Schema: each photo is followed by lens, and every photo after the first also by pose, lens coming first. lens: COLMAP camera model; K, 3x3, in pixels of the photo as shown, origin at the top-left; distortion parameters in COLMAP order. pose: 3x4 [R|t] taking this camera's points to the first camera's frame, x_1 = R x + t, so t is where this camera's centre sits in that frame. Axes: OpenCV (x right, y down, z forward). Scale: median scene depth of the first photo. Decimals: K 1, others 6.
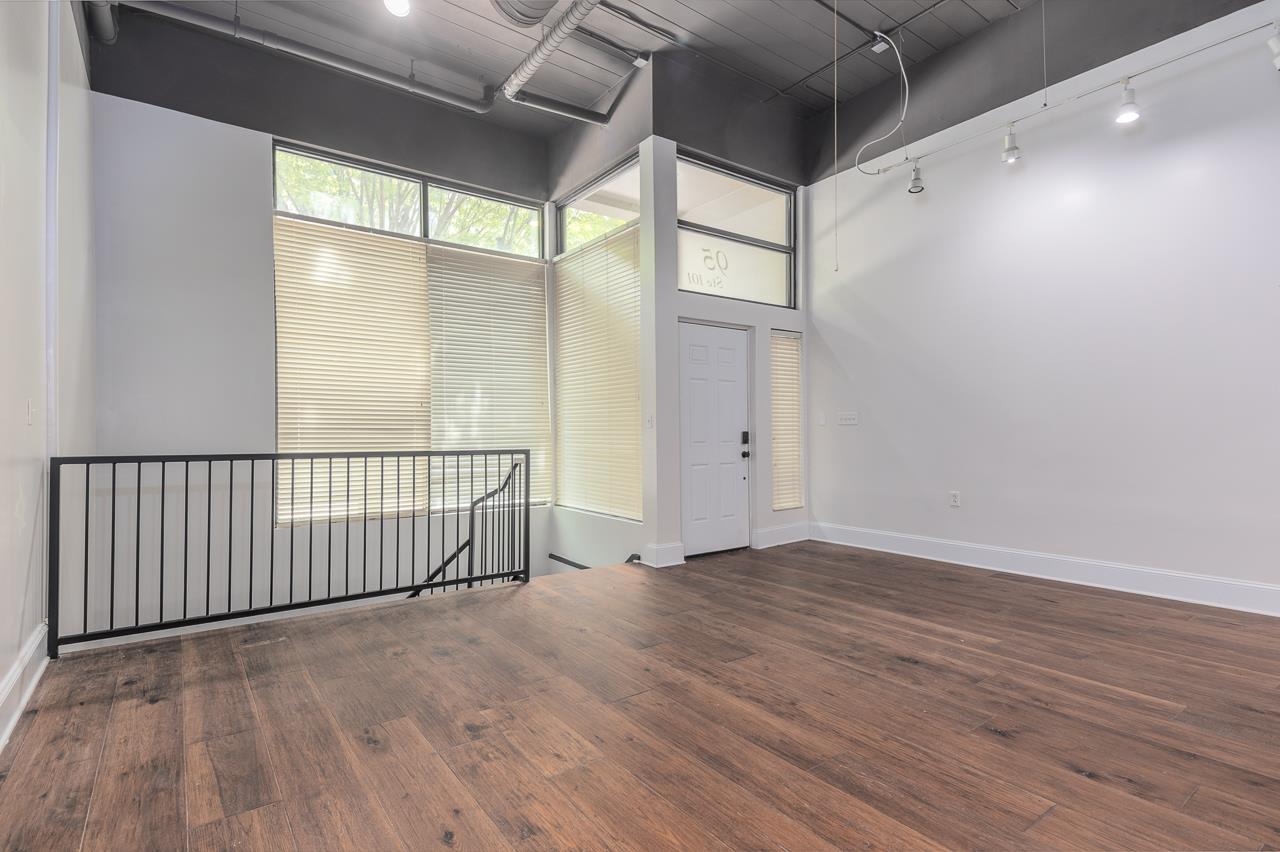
lens RADIAL K [[618.3, 0, 637.9], [0, 618.3, 428.3], [0, 0, 1]] dist [0.068218, -0.031410]
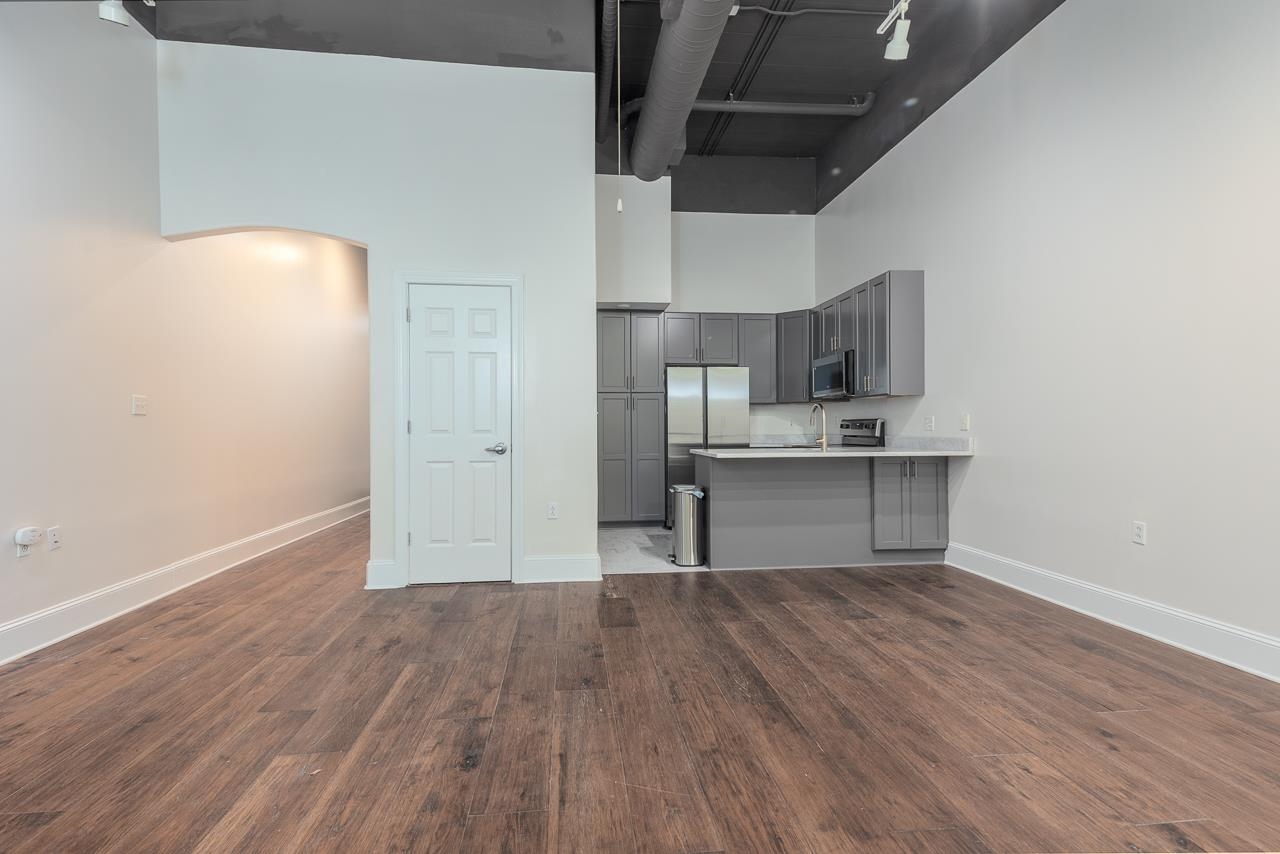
lens RADIAL K [[618.3, 0, 637.9], [0, 618.3, 429.3], [0, 0, 1]] dist [0.068218, -0.031410]
pose [[-0.869127, 0.011234, 0.494461, -0.066011], [0.008749, 0.999935, -0.007339, 0.013538], [-0.494511, -0.002052, -0.869169, 1.434172]]
